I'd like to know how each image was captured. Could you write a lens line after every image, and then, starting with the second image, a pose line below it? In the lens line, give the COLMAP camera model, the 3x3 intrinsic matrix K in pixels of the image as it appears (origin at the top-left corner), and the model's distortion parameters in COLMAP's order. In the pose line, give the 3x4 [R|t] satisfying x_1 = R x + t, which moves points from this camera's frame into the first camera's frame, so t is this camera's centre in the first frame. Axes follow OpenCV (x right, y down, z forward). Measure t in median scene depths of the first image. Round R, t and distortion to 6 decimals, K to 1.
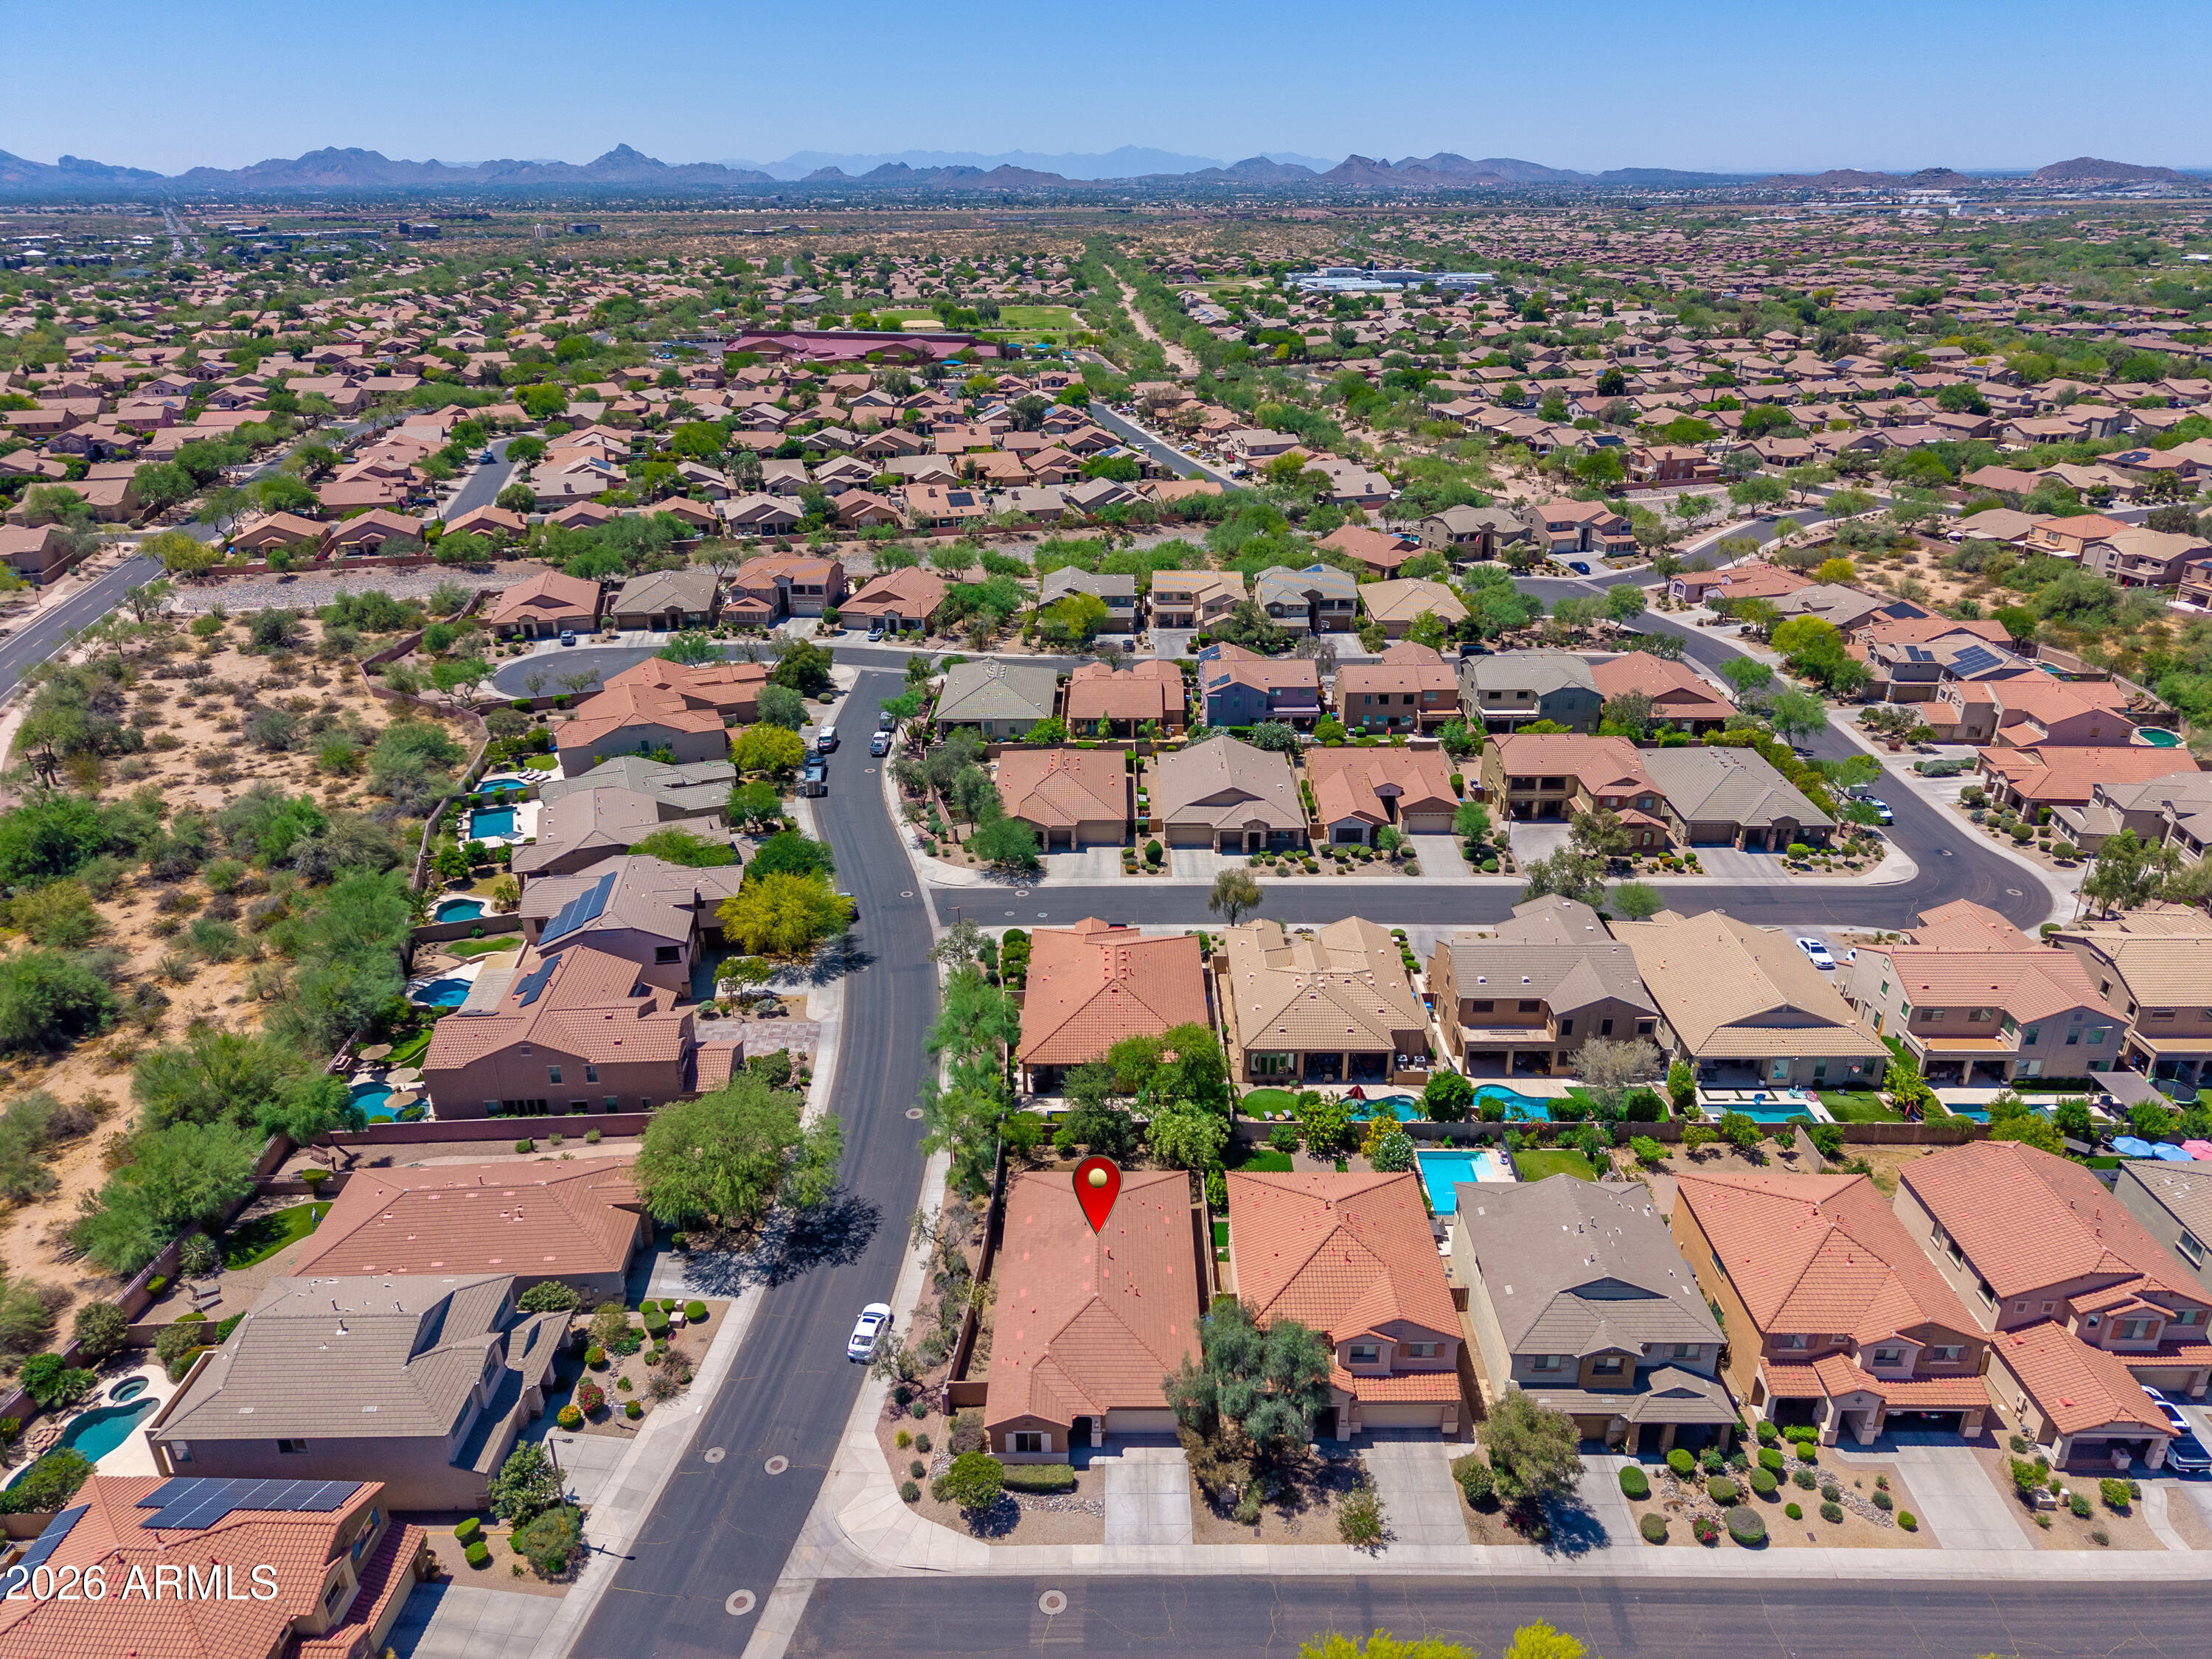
lens RADIAL K [[1516.5, 0, 1109.9], [0, 1516.5, 831.7], [0, 0, 1]] dist [0.006647, 0.004535]
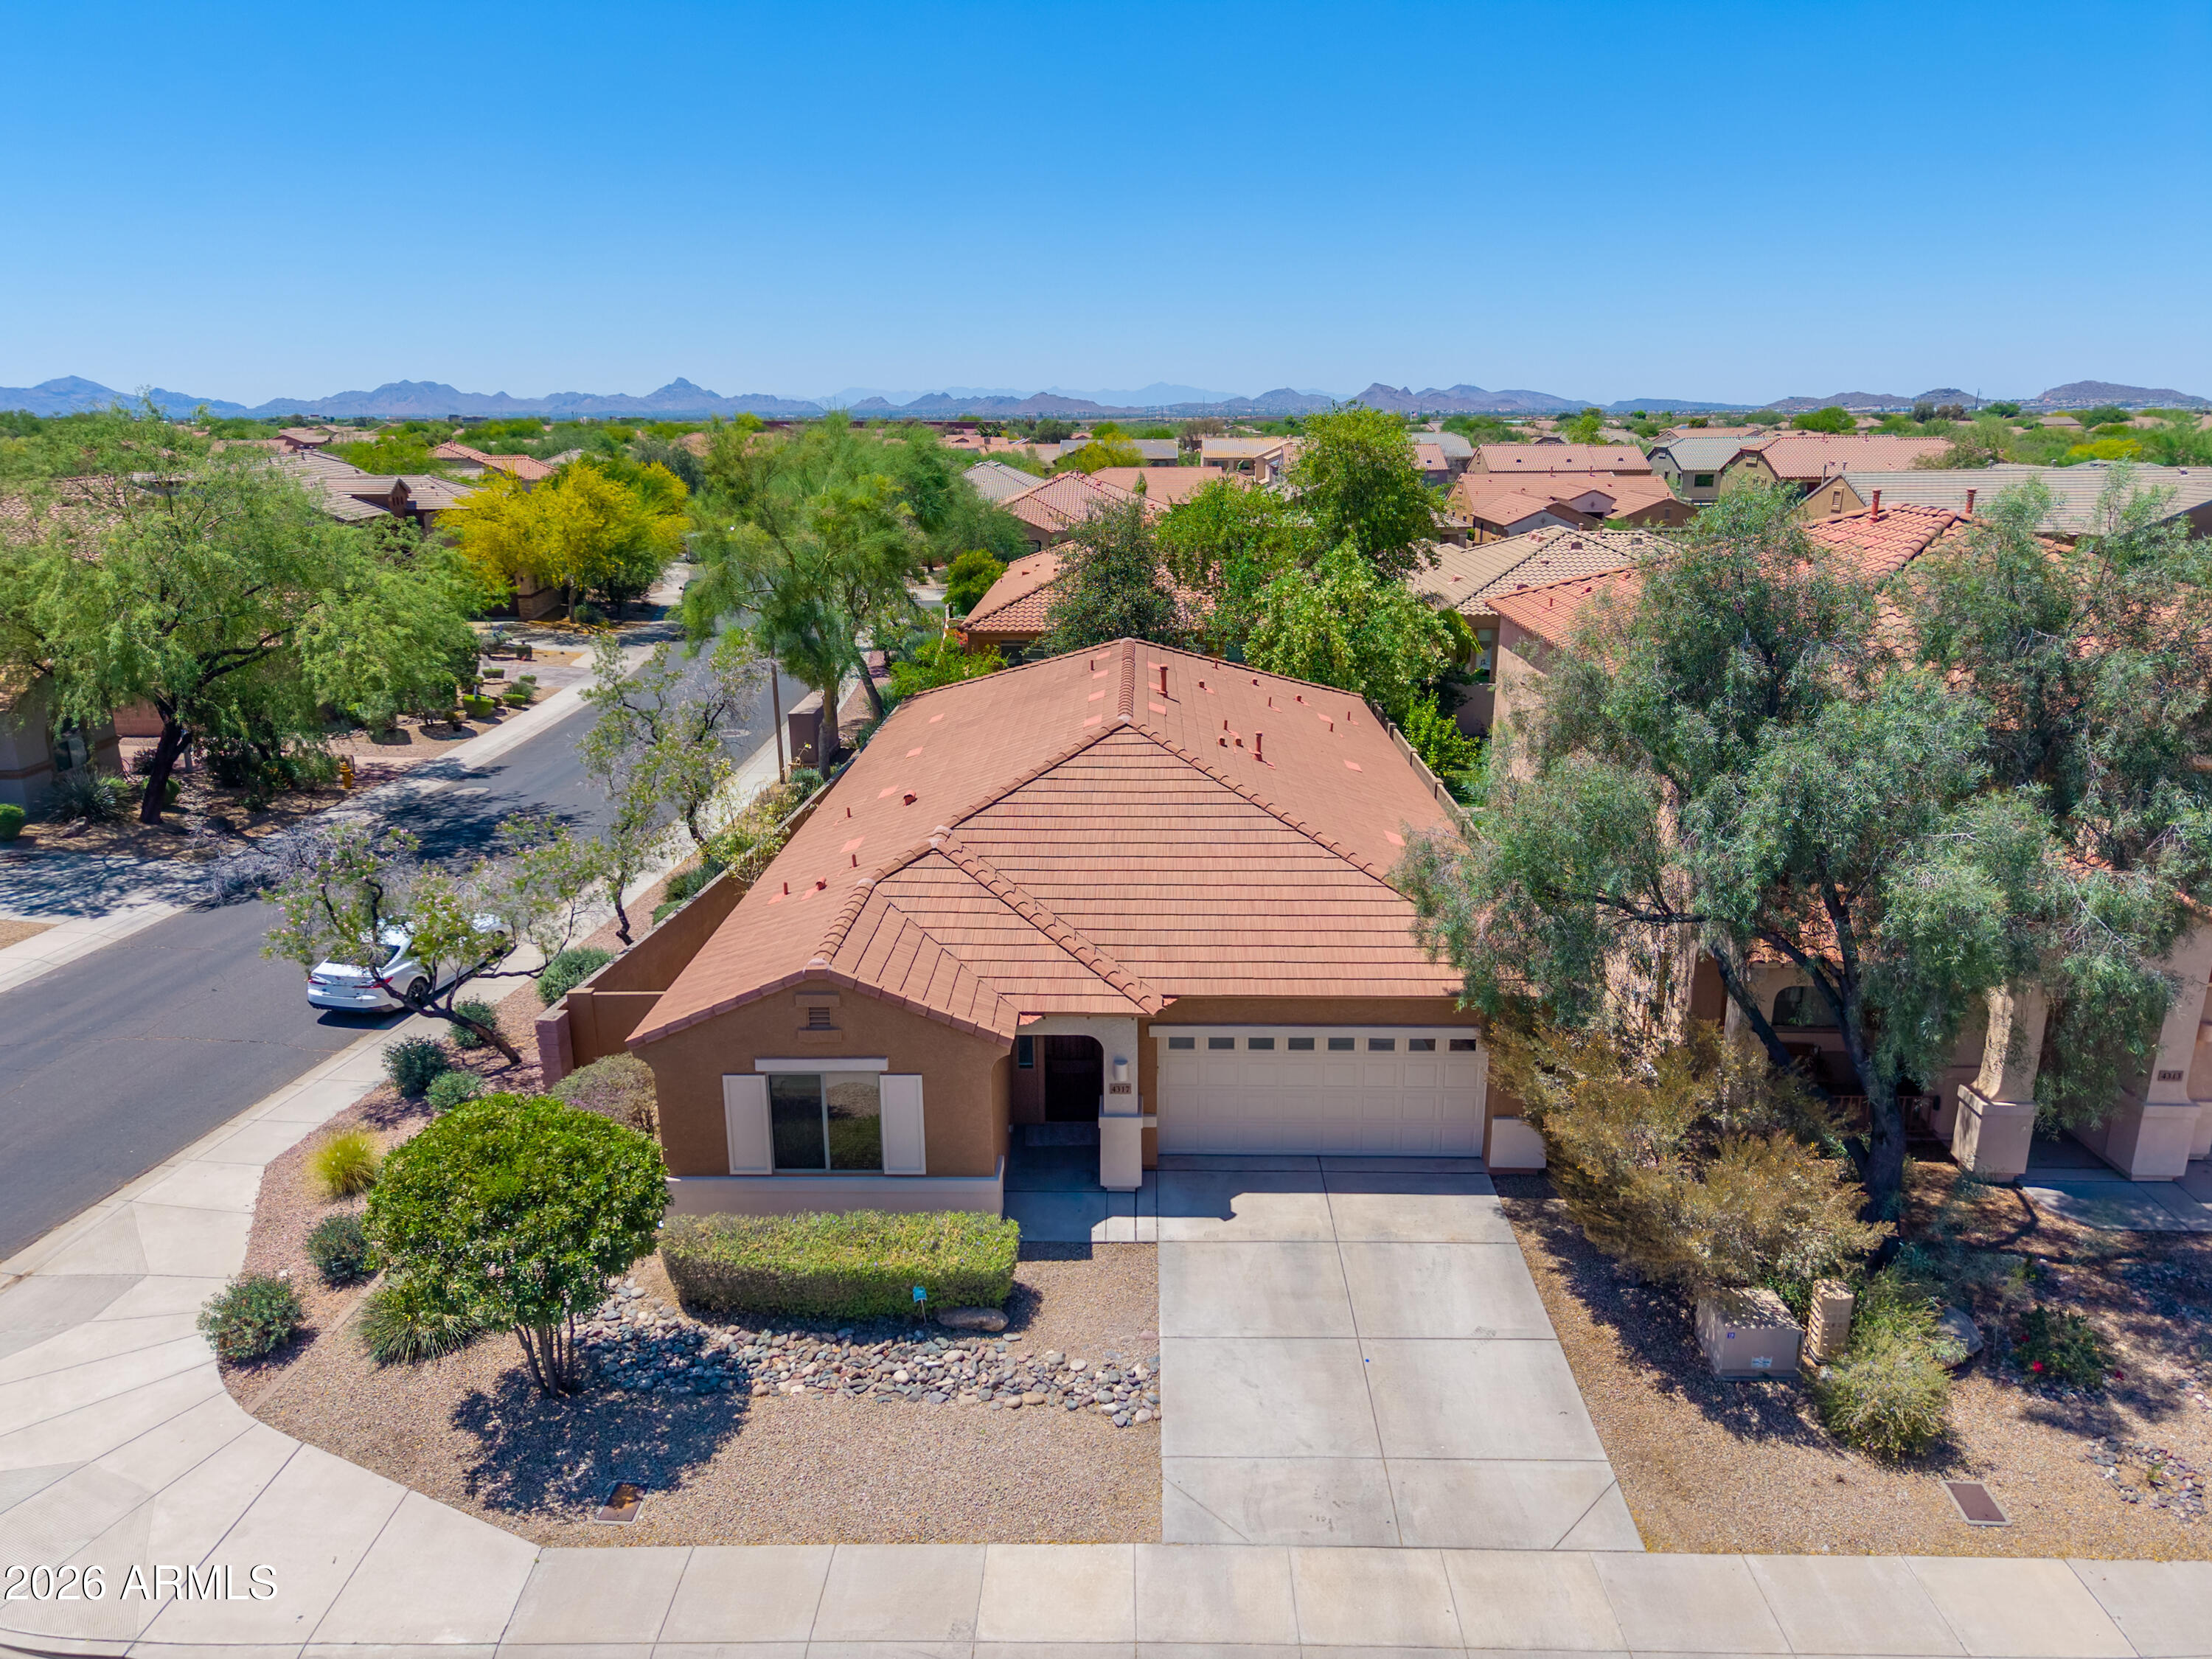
lens RADIAL K [[1497.8, 0, 1120.2], [0, 1497.8, 834.0], [0, 0, 1]] dist [0.012513, 0.002721]
pose [[0.999891, 0.008194, -0.012251, -0.006716], [-0.009887, 0.989350, -0.145220, 0.390872], [0.010930, 0.145325, 0.989324, 0.769232]]
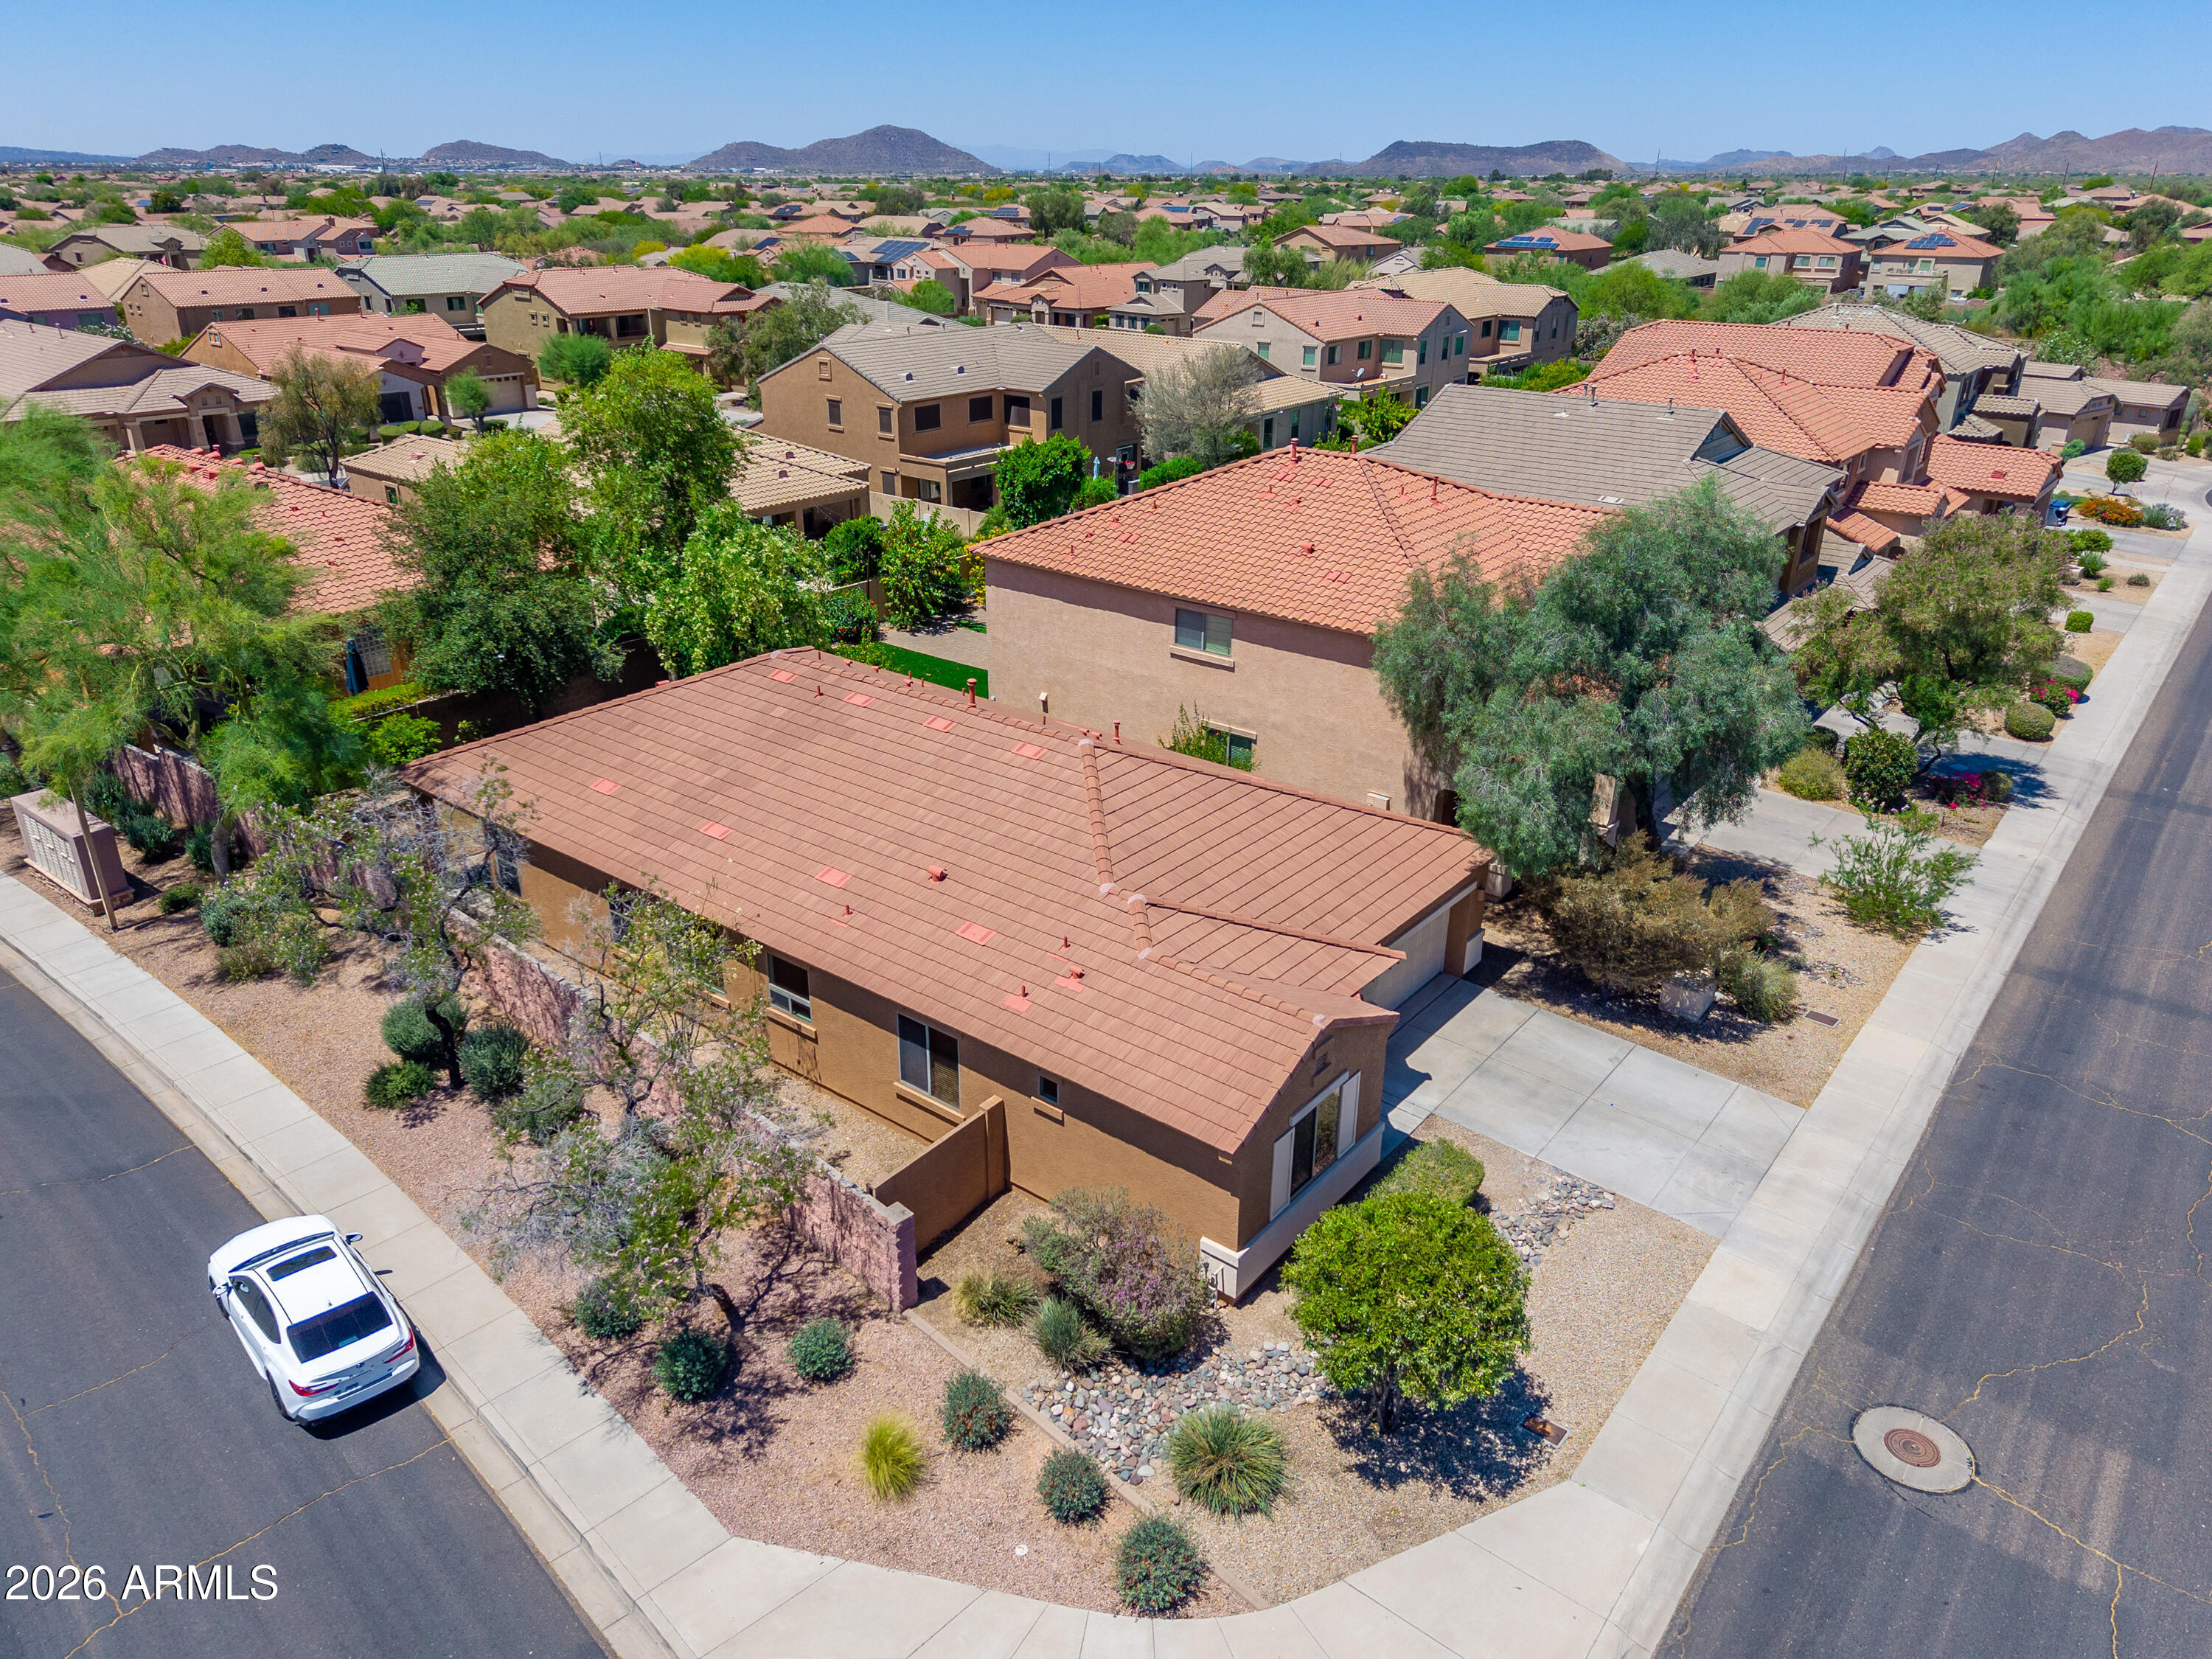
lens RADIAL K [[1516.5, 0, 1109.9], [0, 1516.5, 831.7], [0, 0, 1]] dist [0.006647, 0.004535]
pose [[0.610497, -0.303160, 0.731702, -0.261456], [0.309837, 0.941635, 0.131627, 0.300380], [-0.728900, 0.146351, 0.668795, 0.833921]]
